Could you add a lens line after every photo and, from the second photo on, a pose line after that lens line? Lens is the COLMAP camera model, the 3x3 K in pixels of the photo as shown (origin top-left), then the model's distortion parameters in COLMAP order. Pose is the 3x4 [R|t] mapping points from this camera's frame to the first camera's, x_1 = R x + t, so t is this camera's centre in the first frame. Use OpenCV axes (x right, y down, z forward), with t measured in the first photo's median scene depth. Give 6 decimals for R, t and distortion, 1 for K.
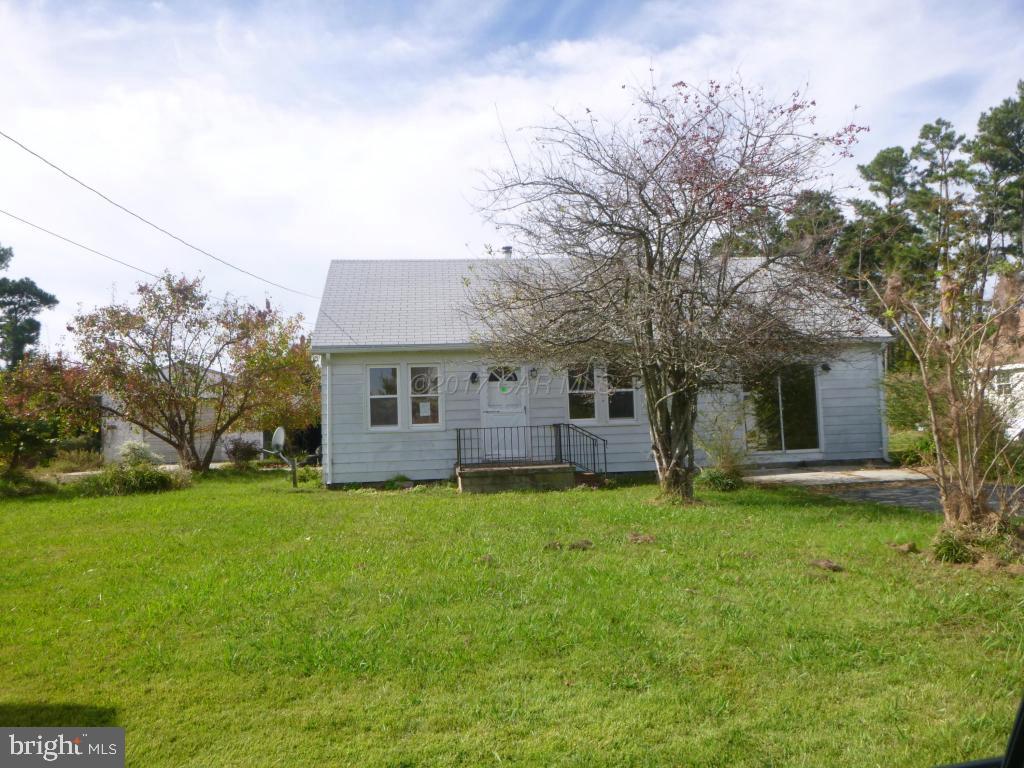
lens RADIAL K [[760.5, 0, 510.5], [0, 760.5, 386.1], [0, 0, 1]] dist [-0.027458, 0.003496]
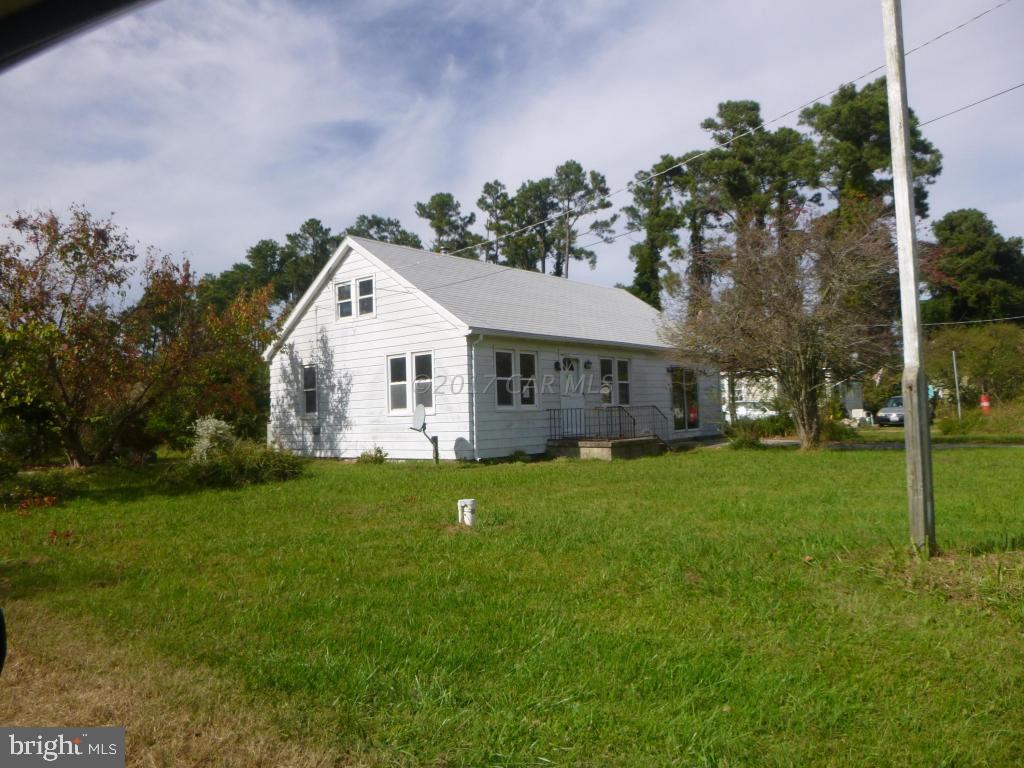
lens RADIAL K [[760.5, 0, 508.2], [0, 760.5, 382.6], [0, 0, 1]] dist [-0.027458, 0.003496]
pose [[0.742579, 0.041302, 0.668484, -0.642315], [-0.030905, 0.999147, -0.027401, 0.035380], [-0.669045, -0.000312, 0.743222, 0.133839]]
